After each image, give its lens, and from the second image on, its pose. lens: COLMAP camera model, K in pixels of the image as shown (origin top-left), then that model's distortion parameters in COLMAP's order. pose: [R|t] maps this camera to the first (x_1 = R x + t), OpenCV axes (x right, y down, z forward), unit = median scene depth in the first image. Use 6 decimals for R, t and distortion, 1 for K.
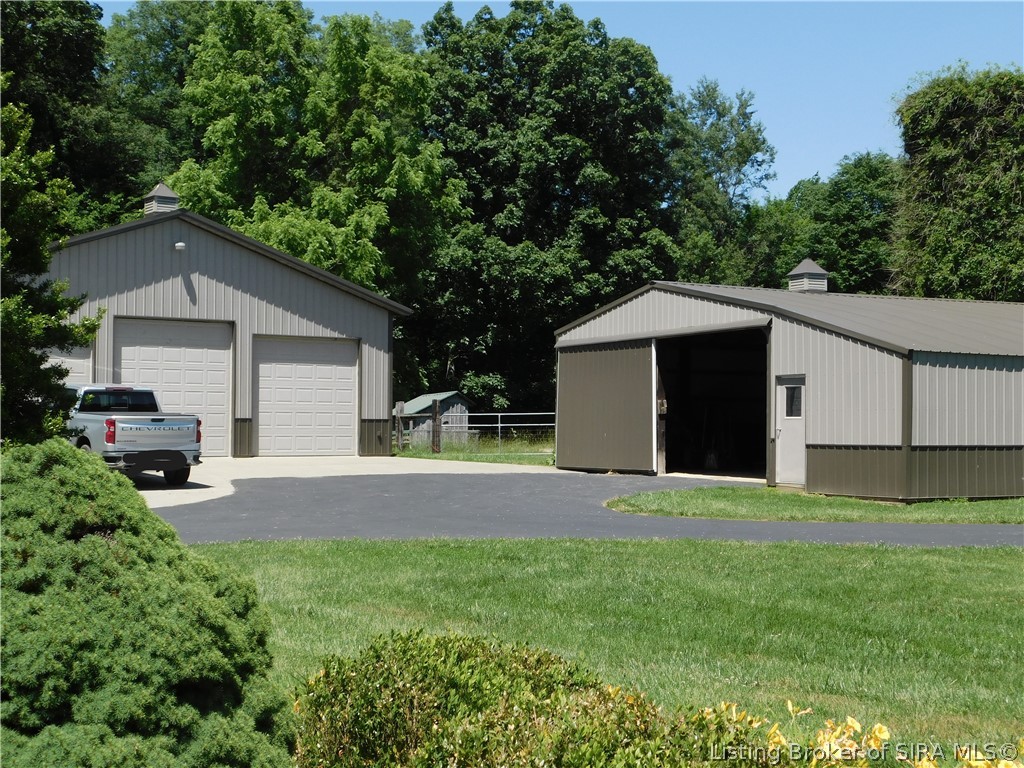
lens RADIAL K [[1514.9, 0, 509.9], [0, 1514.9, 392.3], [0, 0, 1]] dist [0.019571, 0.000000]
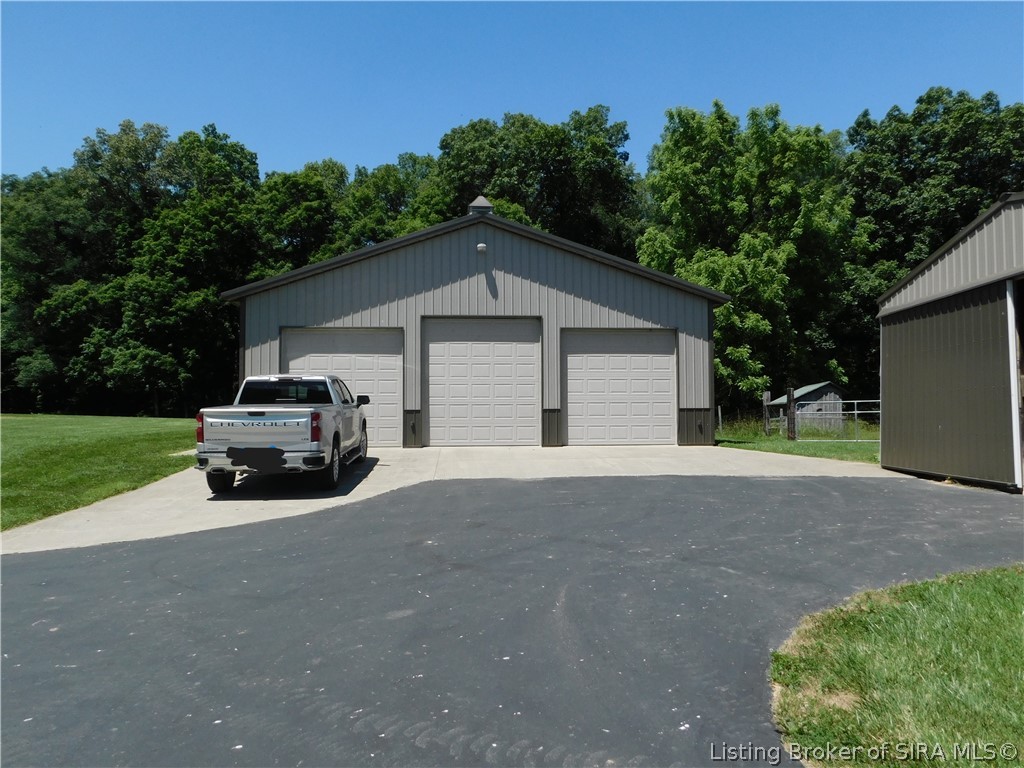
lens RADIAL K [[752.9, 0, 512.3], [0, 752.9, 379.5], [0, 0, 1]] dist [-0.027193, 0.029177]
pose [[0.856138, -0.030004, -0.515876, 0.056288], [0.020414, 0.999497, -0.024253, 0.007399], [0.516344, 0.010233, 0.856320, 0.452030]]
